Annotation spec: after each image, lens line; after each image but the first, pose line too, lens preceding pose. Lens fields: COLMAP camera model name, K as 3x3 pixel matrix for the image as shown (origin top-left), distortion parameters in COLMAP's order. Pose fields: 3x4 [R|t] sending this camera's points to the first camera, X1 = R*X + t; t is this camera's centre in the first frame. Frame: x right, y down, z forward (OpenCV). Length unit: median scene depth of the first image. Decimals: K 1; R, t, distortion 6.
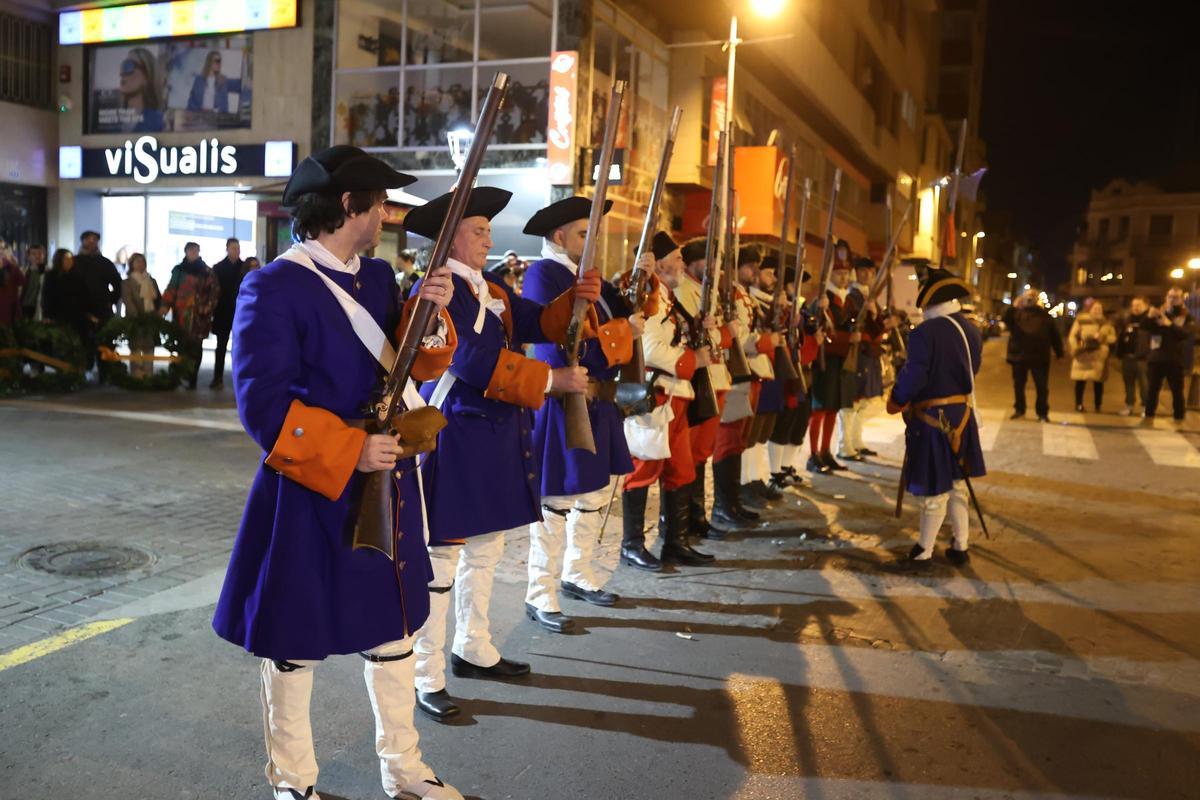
lens RADIAL K [[1024.8, 0, 588.4], [0, 1024.8, 398.7], [0, 0, 1]] dist [-0.002635, 0.001891]
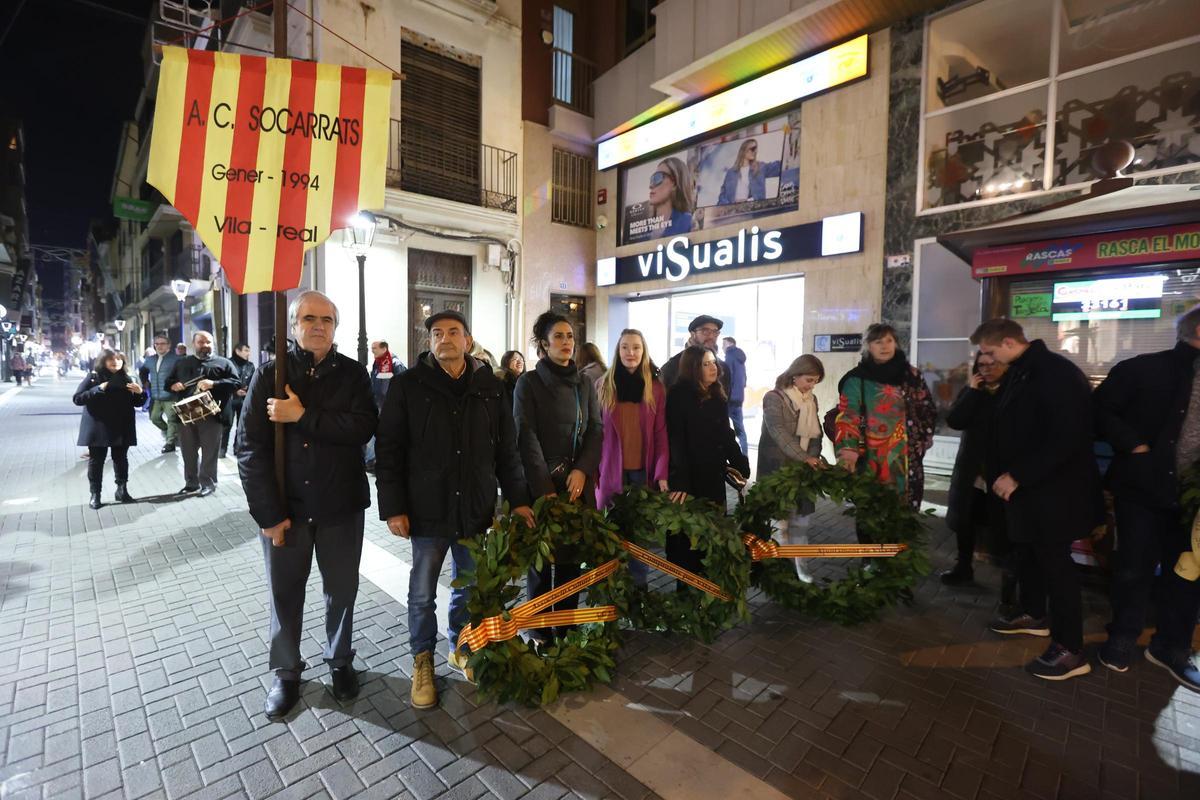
lens RADIAL K [[514.9, 0, 600.6], [0, 514.9, 390.7], [0, 0, 1]] dist [0.000112, -0.000030]
pose [[0.924372, -0.013882, -0.381240, -0.340287], [-0.004062, 0.998923, -0.046224, -0.084127], [0.381471, 0.044277, 0.923320, 0.548745]]
